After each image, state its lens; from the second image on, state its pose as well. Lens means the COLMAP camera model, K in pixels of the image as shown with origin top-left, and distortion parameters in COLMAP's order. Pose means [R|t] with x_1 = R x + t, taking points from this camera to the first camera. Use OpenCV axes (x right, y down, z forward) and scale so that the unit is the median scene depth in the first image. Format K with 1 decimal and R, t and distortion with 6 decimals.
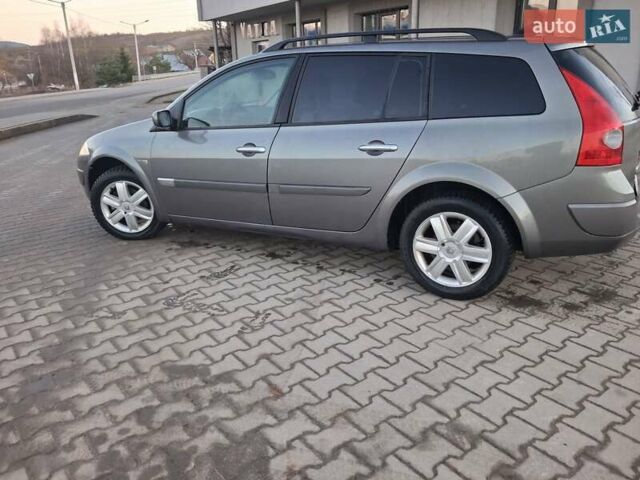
lens RADIAL K [[505.5, 0, 321.3], [0, 505.5, 237.7], [0, 0, 1]] dist [0.030434, -0.039475]
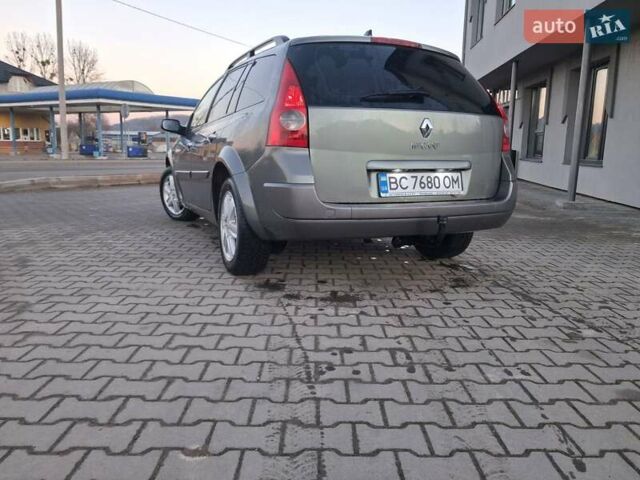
lens RADIAL K [[502.9, 0, 320.0], [0, 502.9, 240.0], [0, 0, 1]] dist [0.033573, -0.051983]
pose [[0.790959, 0.147566, -0.593808, 1.114597], [-0.228380, 0.971547, -0.062767, 0.080510], [0.567650, 0.185260, 0.802155, 0.239086]]
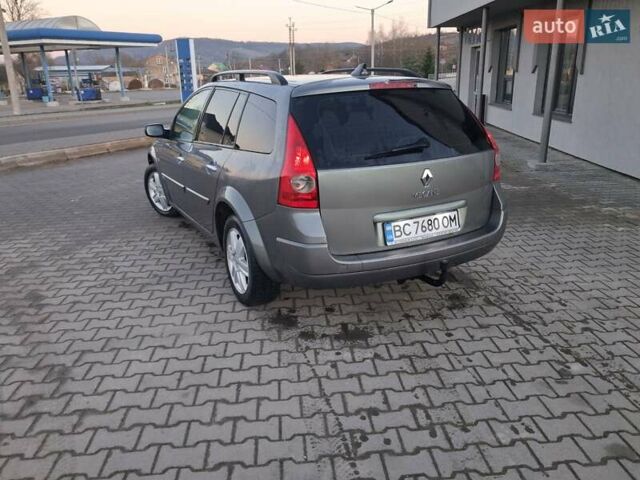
lens RADIAL K [[504.6, 0, 316.2], [0, 504.6, 239.1], [0, 0, 1]] dist [0.011575, -0.008213]
pose [[0.832256, 0.175821, -0.525772, 1.046720], [-0.170386, 0.983597, 0.059212, -0.129169], [0.527559, 0.040304, 0.848562, 0.109324]]
